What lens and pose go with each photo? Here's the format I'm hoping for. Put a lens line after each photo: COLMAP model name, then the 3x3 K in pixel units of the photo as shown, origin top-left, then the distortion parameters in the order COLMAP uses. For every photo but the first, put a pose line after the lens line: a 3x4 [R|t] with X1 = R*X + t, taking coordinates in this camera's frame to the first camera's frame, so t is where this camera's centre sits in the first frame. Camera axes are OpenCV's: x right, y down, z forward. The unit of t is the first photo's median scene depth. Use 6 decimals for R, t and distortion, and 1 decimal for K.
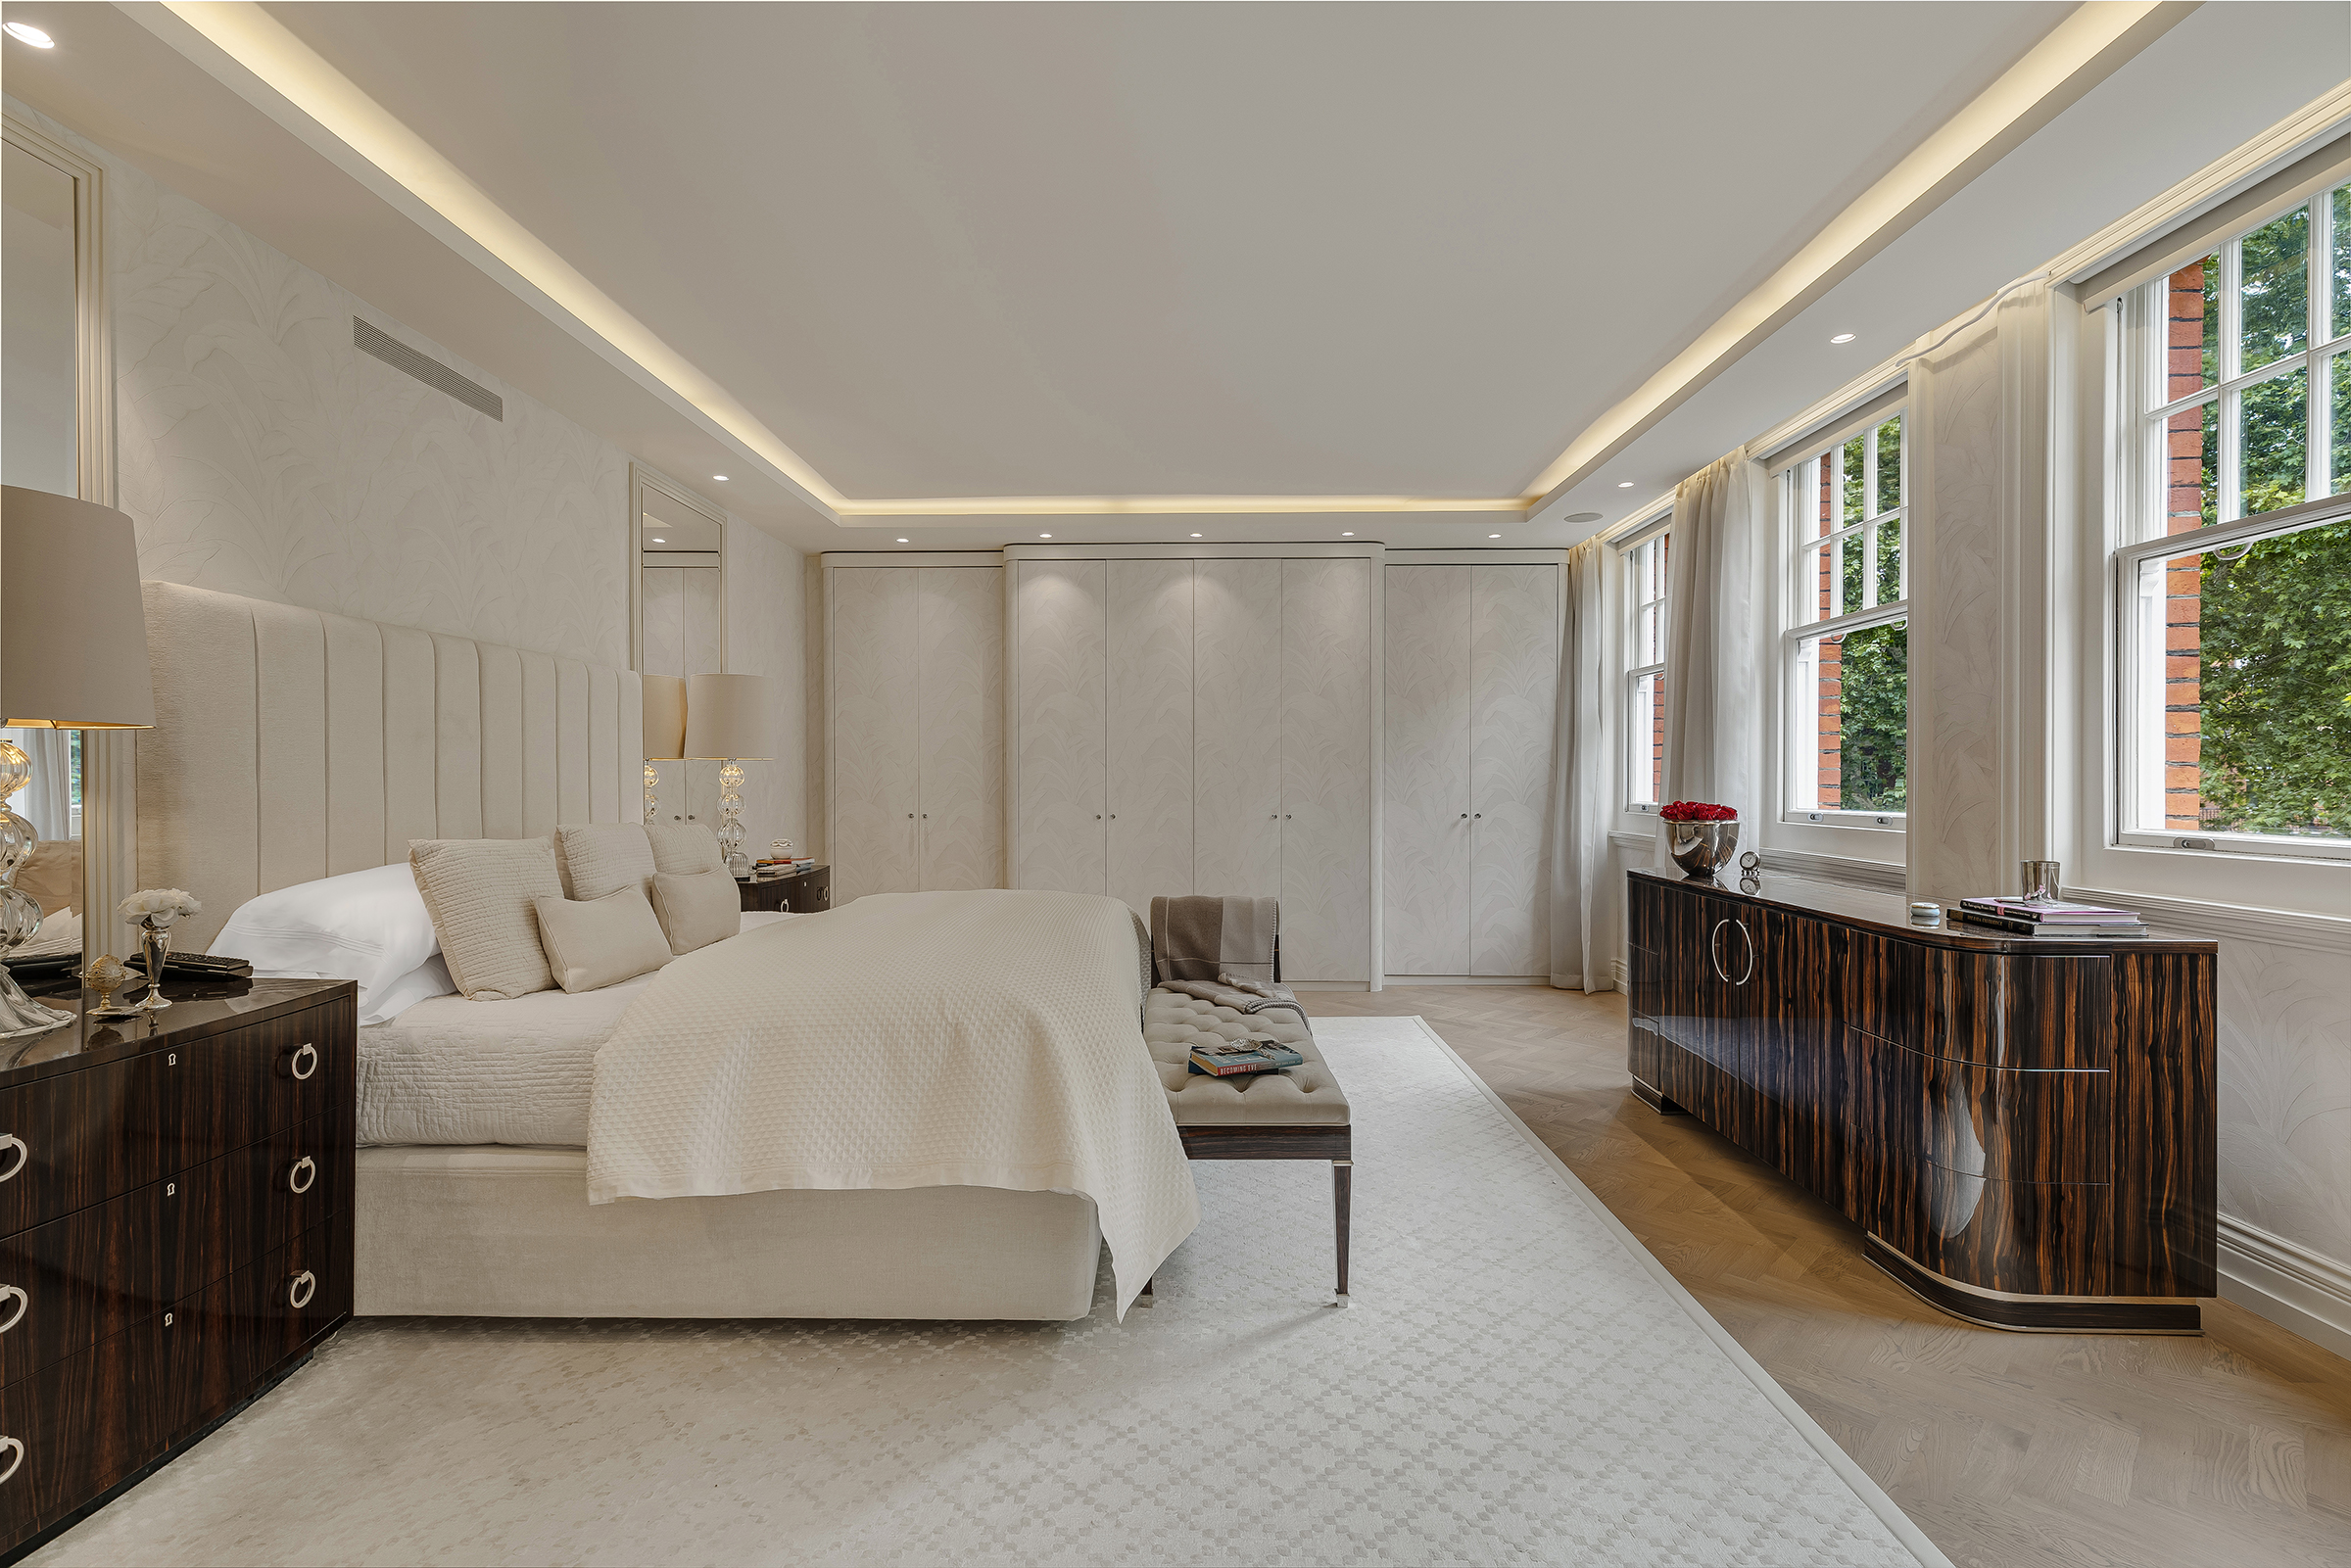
lens RADIAL K [[1077.0, 0, 1174.2], [0, 1077.0, 785.4], [0, 0, 1]] dist [0.007142, -0.000016]
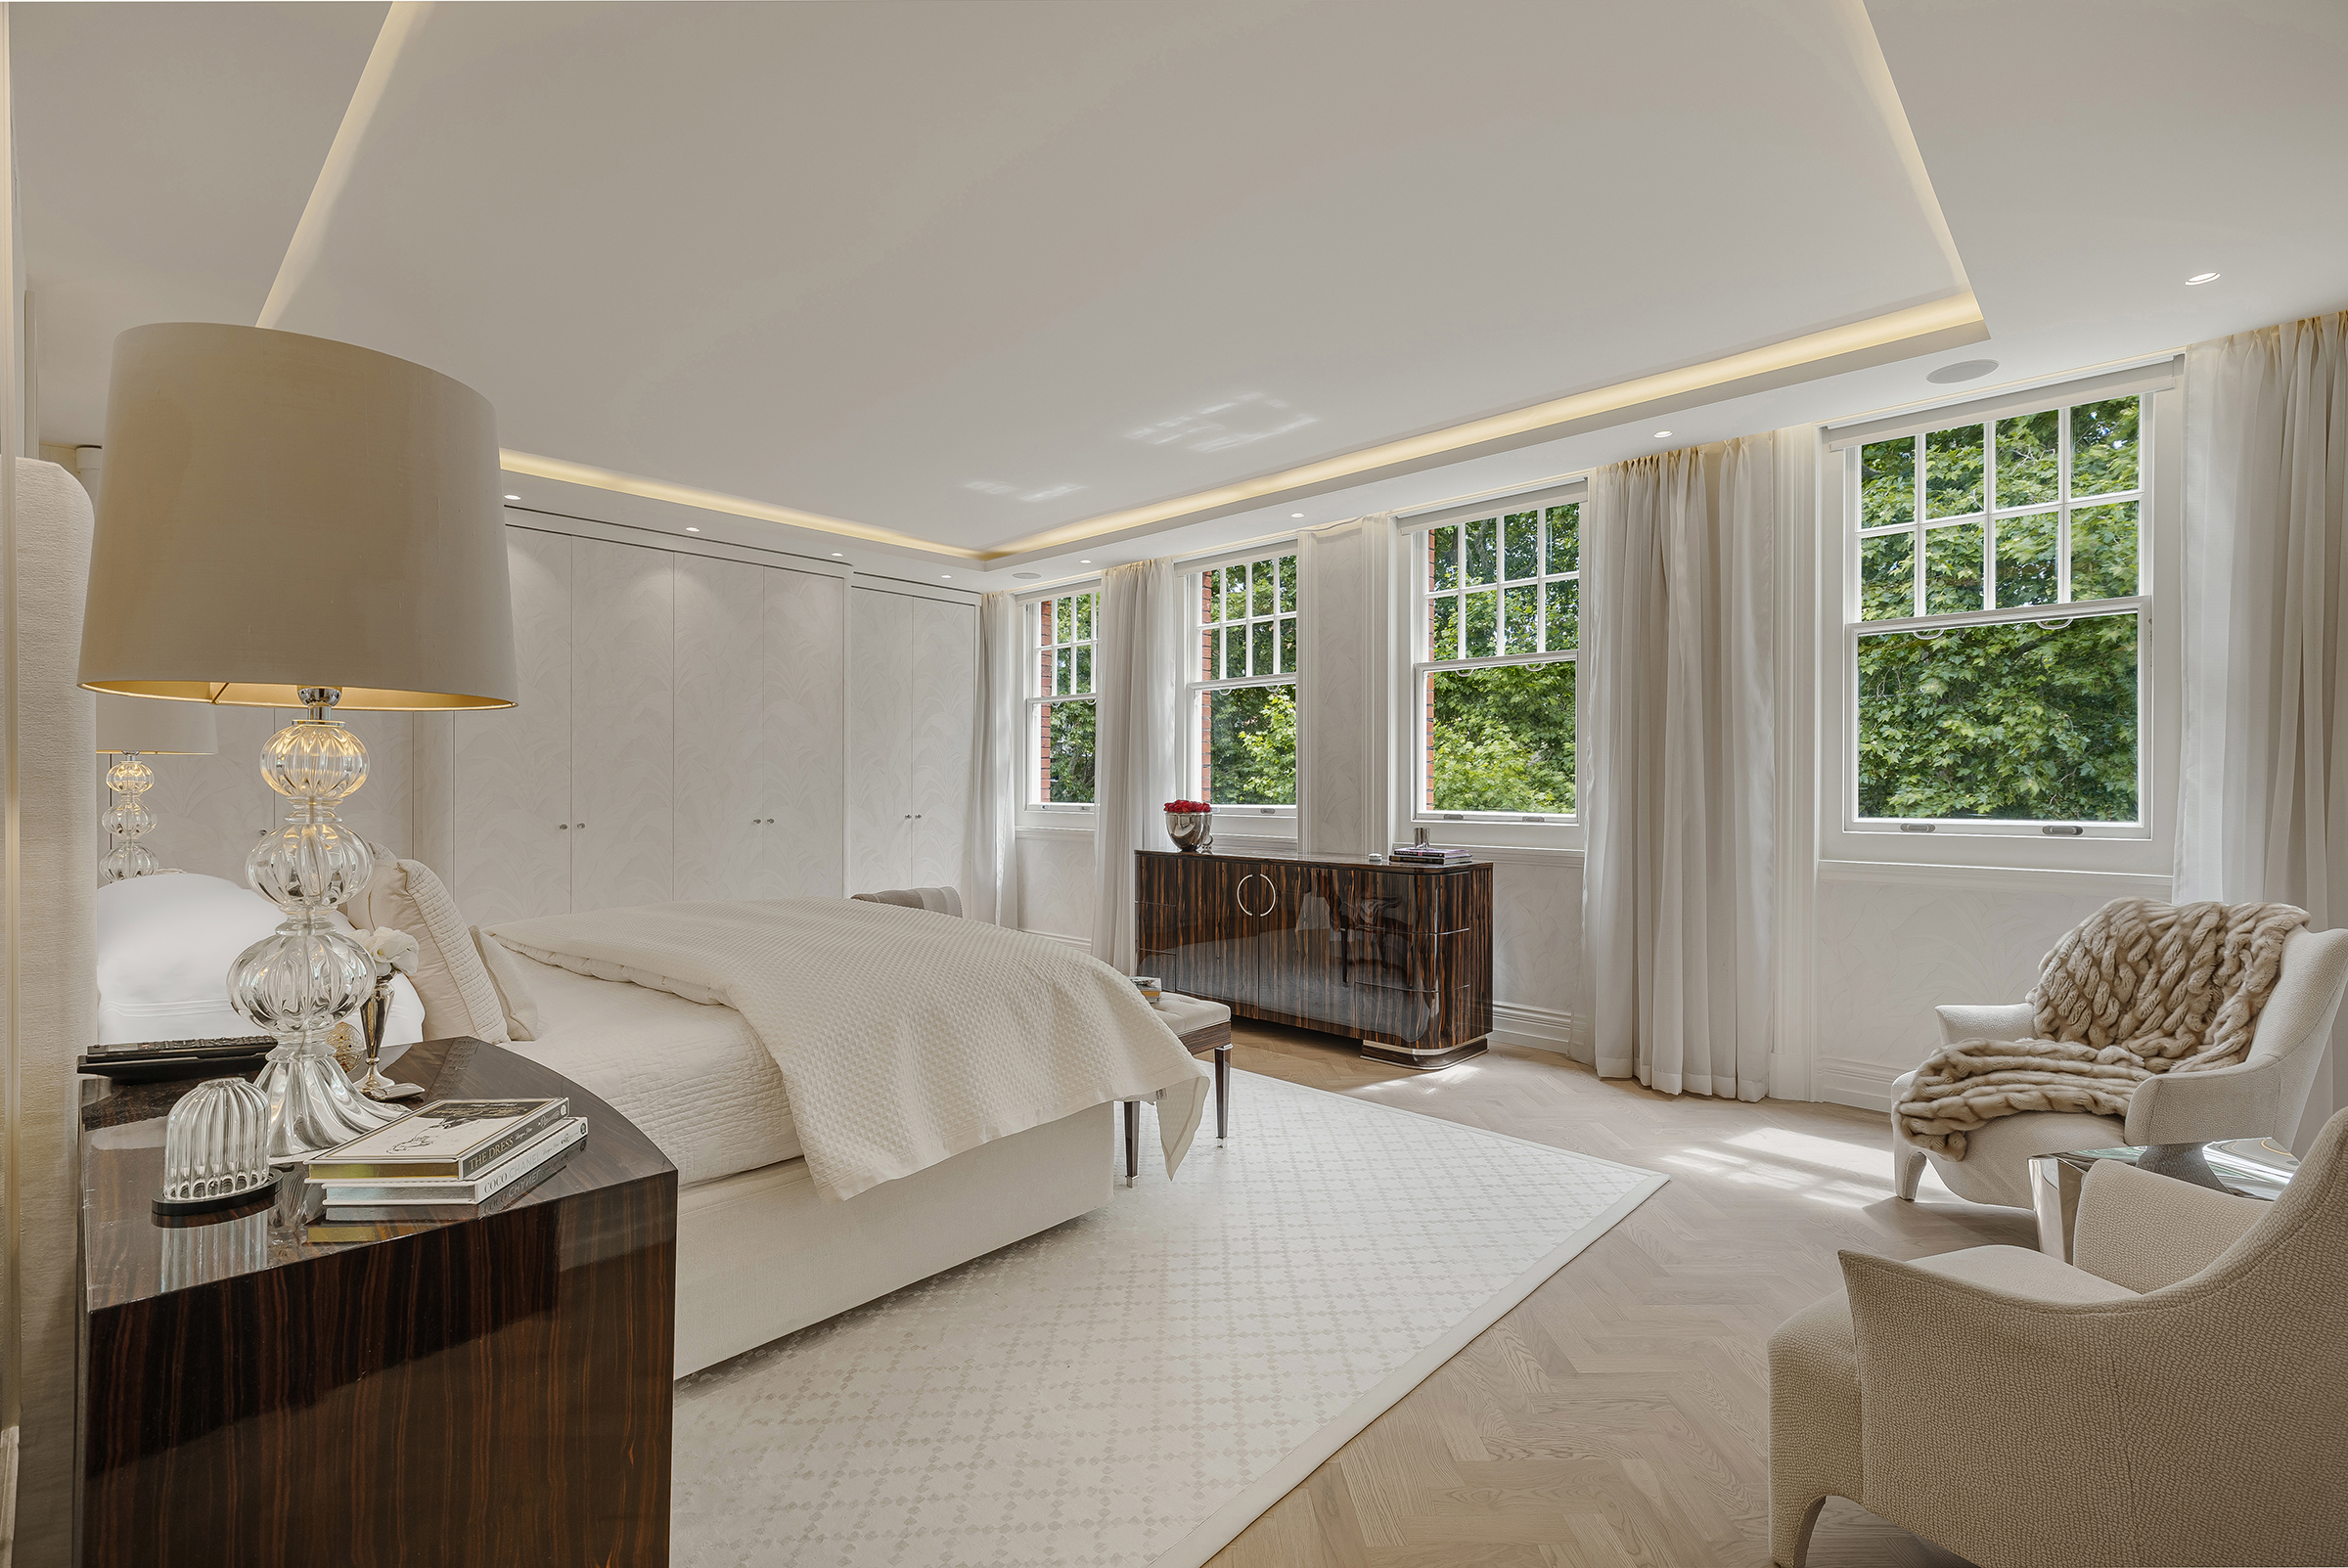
lens RADIAL K [[1075.7, 0, 1199.6], [0, 1075.7, 778.7], [0, 0, 1]] dist [0.007142, -0.000016]
pose [[0.649907, 0.003427, 0.760006, -0.713369], [0.003421, 0.999967, -0.007435, -0.002225], [-0.760006, 0.007432, 0.649873, 0.053382]]
